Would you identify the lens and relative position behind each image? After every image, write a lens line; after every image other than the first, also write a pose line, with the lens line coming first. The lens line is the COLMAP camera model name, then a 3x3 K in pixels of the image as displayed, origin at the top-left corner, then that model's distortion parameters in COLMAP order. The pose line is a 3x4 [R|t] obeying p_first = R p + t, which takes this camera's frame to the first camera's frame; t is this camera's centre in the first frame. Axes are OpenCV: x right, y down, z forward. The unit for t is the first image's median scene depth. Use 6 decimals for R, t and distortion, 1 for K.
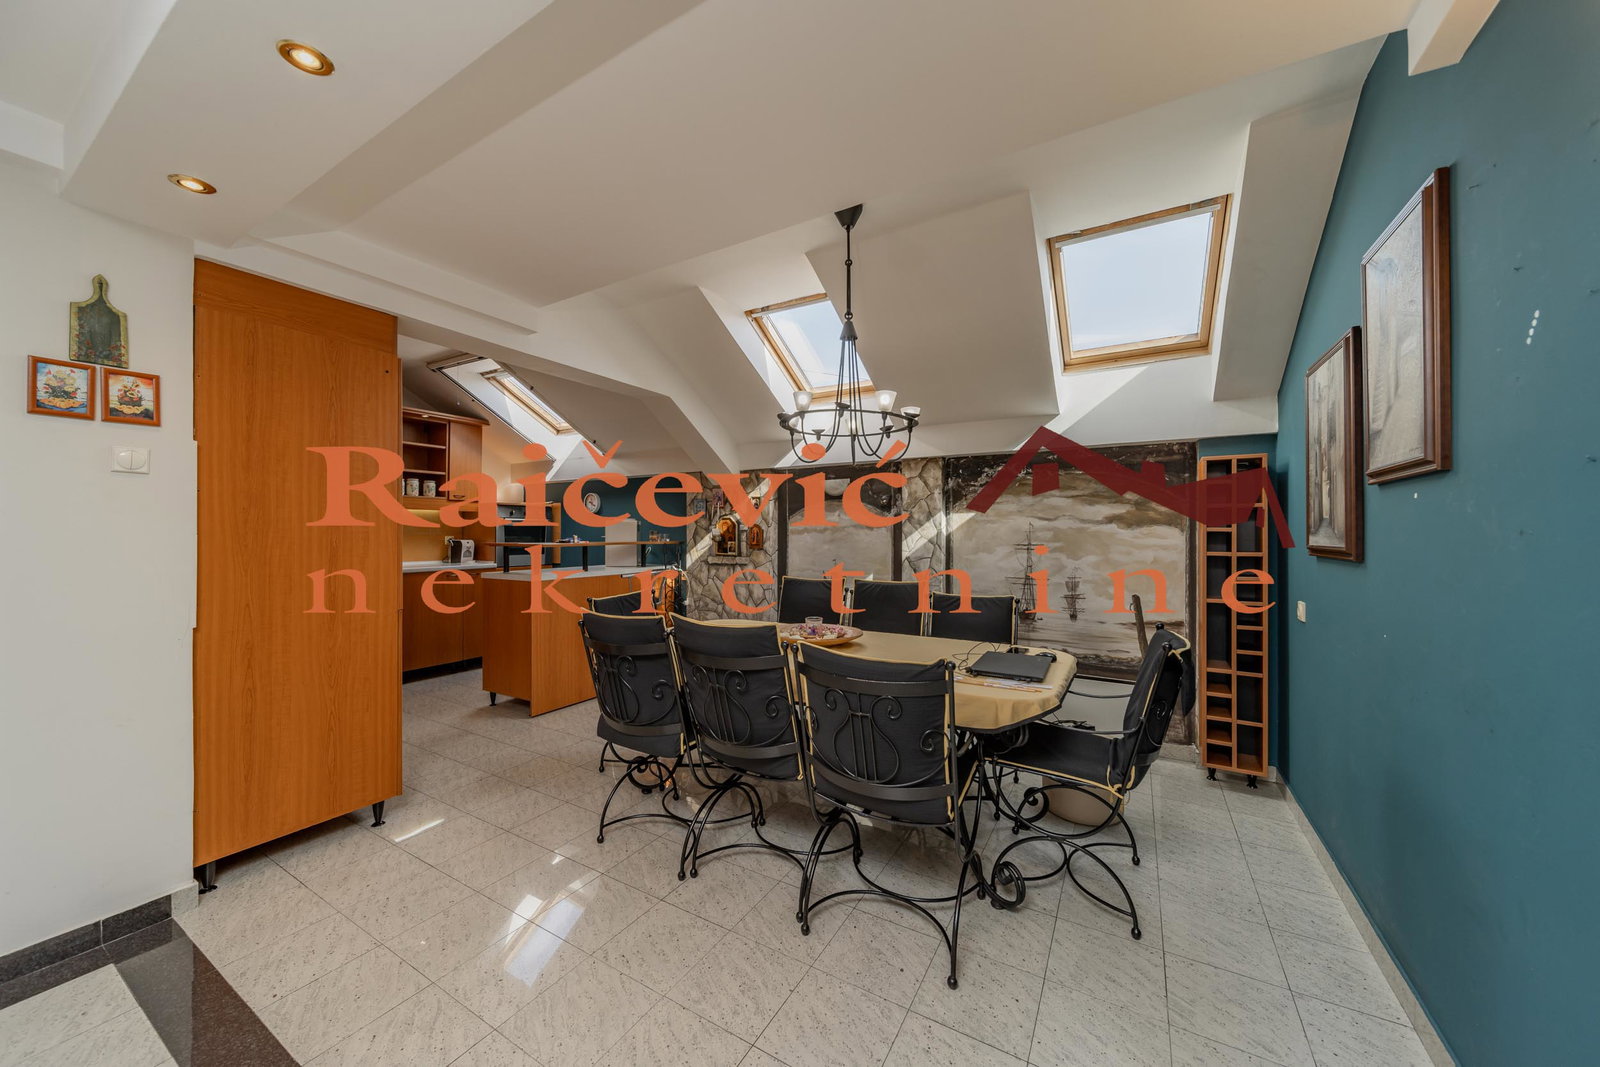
lens RADIAL K [[563.4, 0, 806.6], [0, 563.4, 534.8], [0, 0, 1]] dist [0.007404, -0.000673]
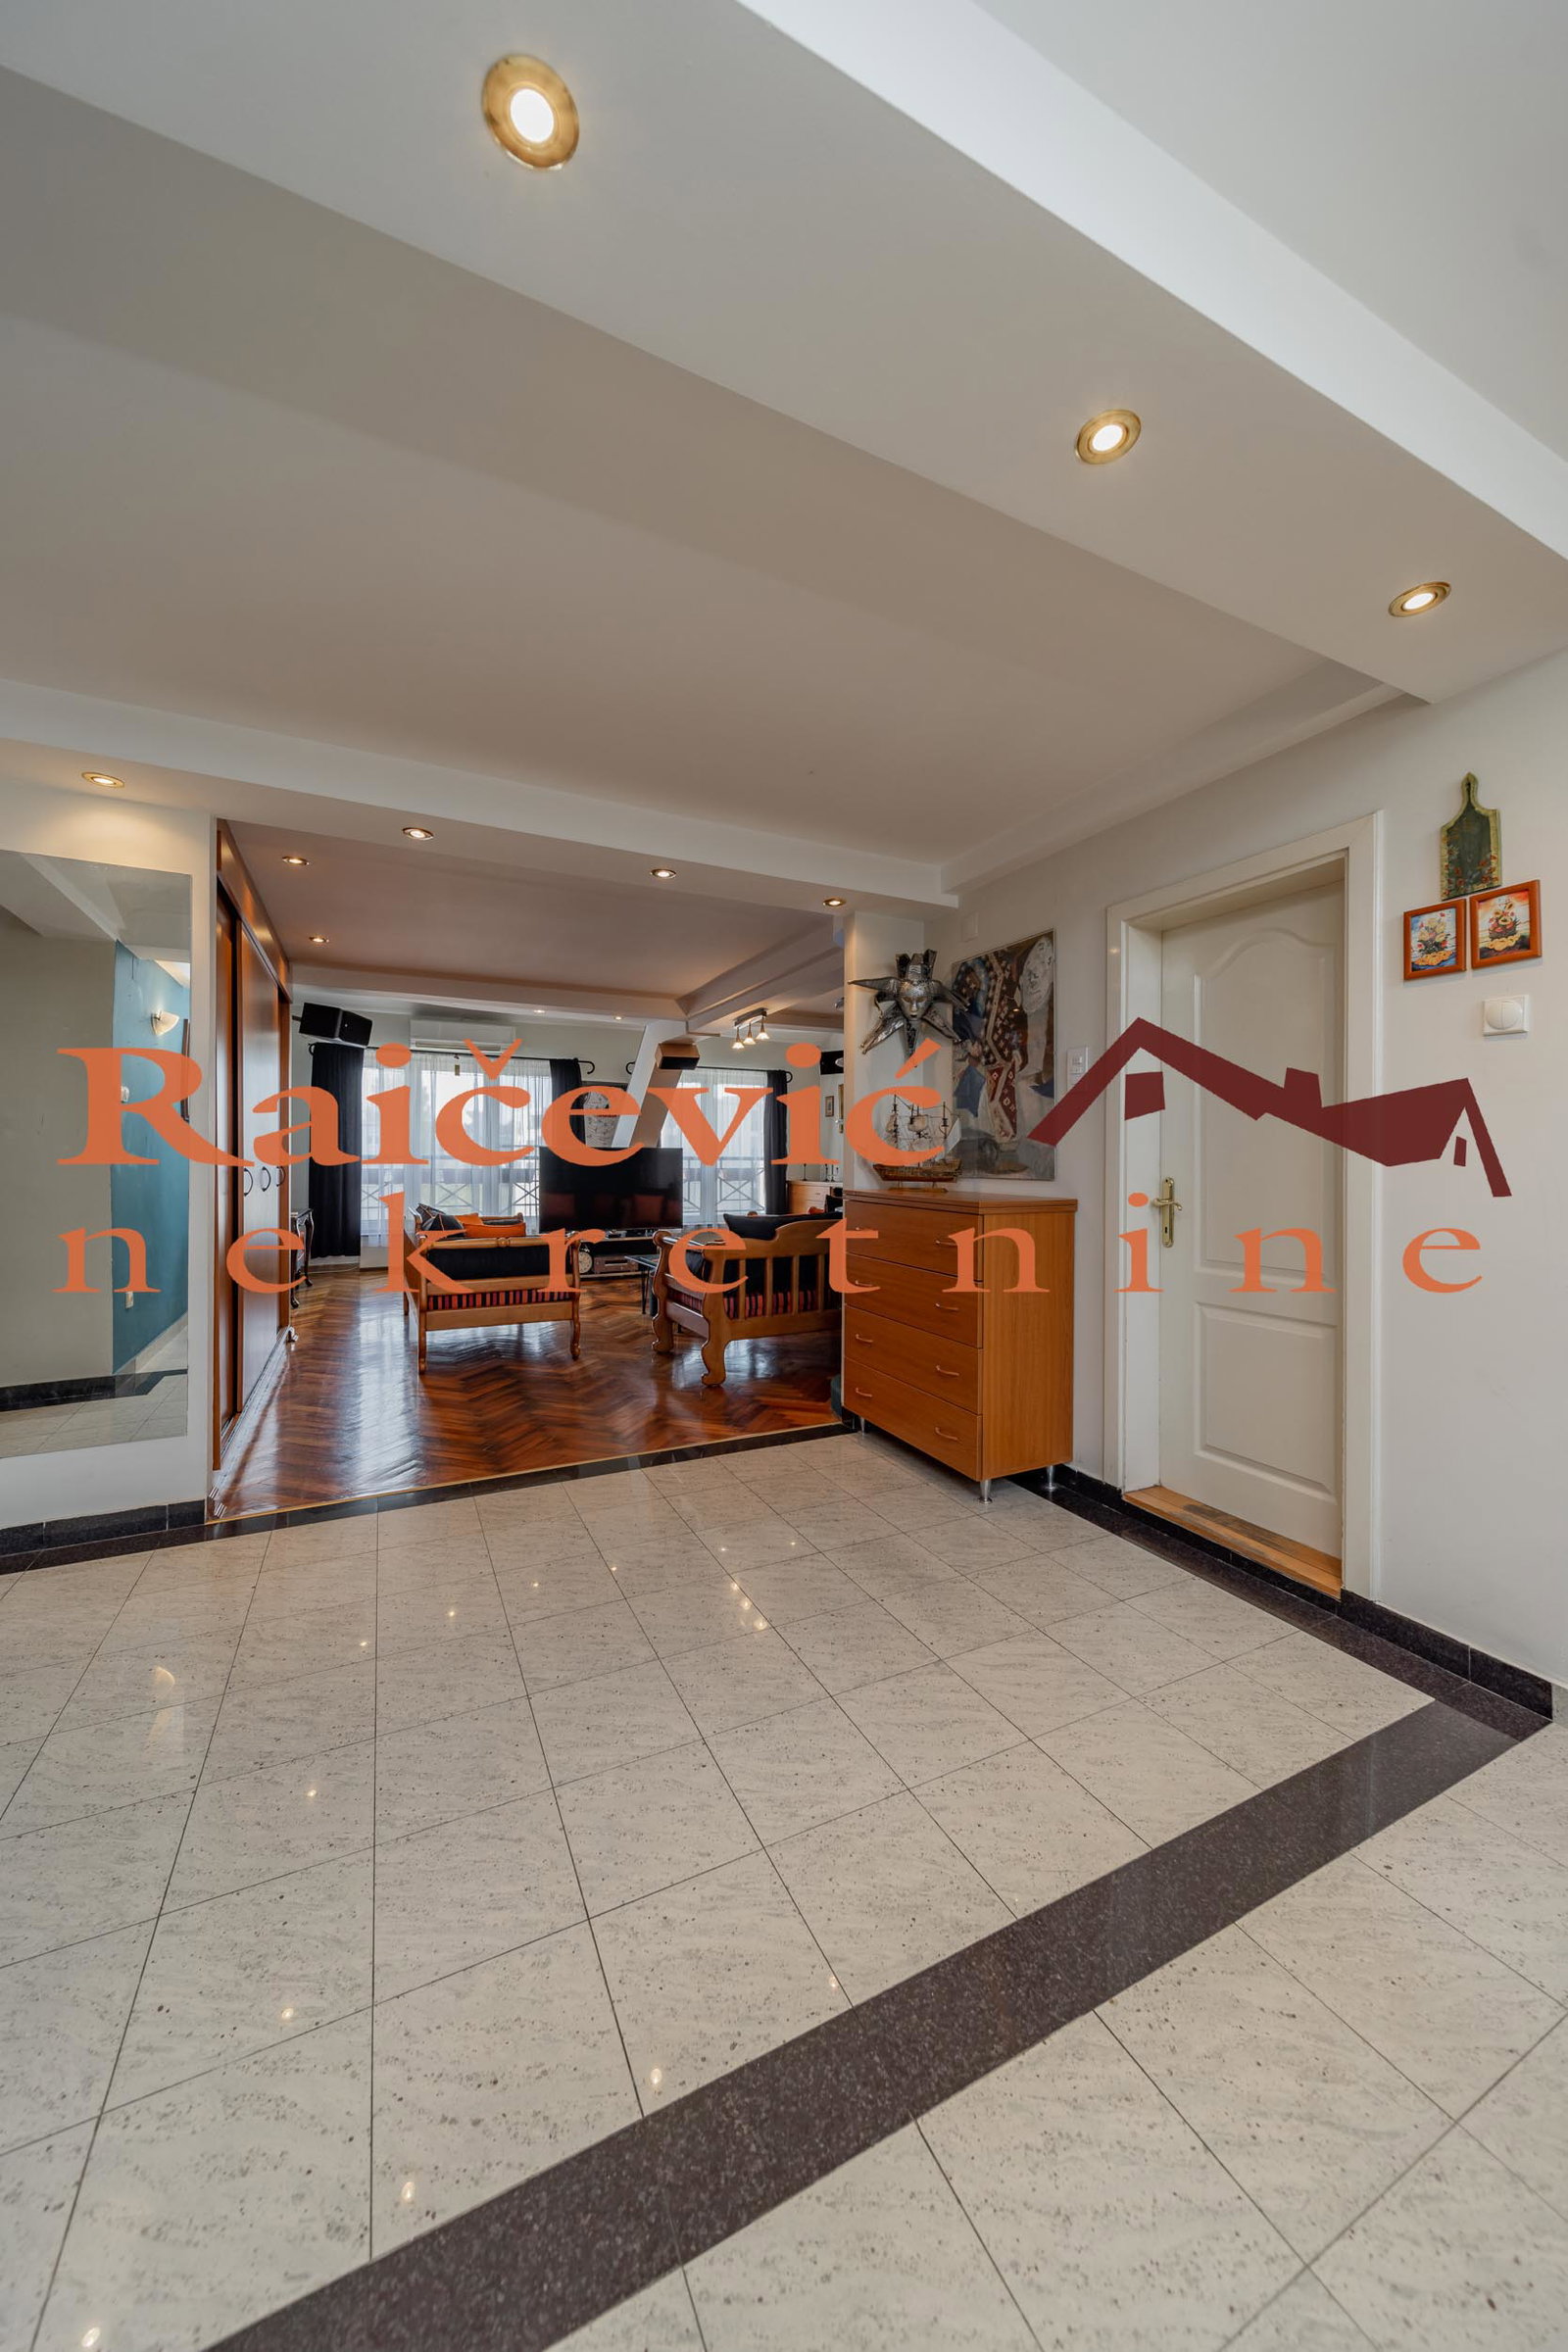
lens RADIAL K [[828.2, 0, 786.7], [0, 828.2, 1154.9], [0, 0, 1]] dist [0.007404, -0.000673]
pose [[-0.550312, -0.005042, -0.834944, 0.152522], [-0.003272, 0.999987, -0.003882, 0.047947], [0.834953, 0.000596, -0.550321, 0.855879]]
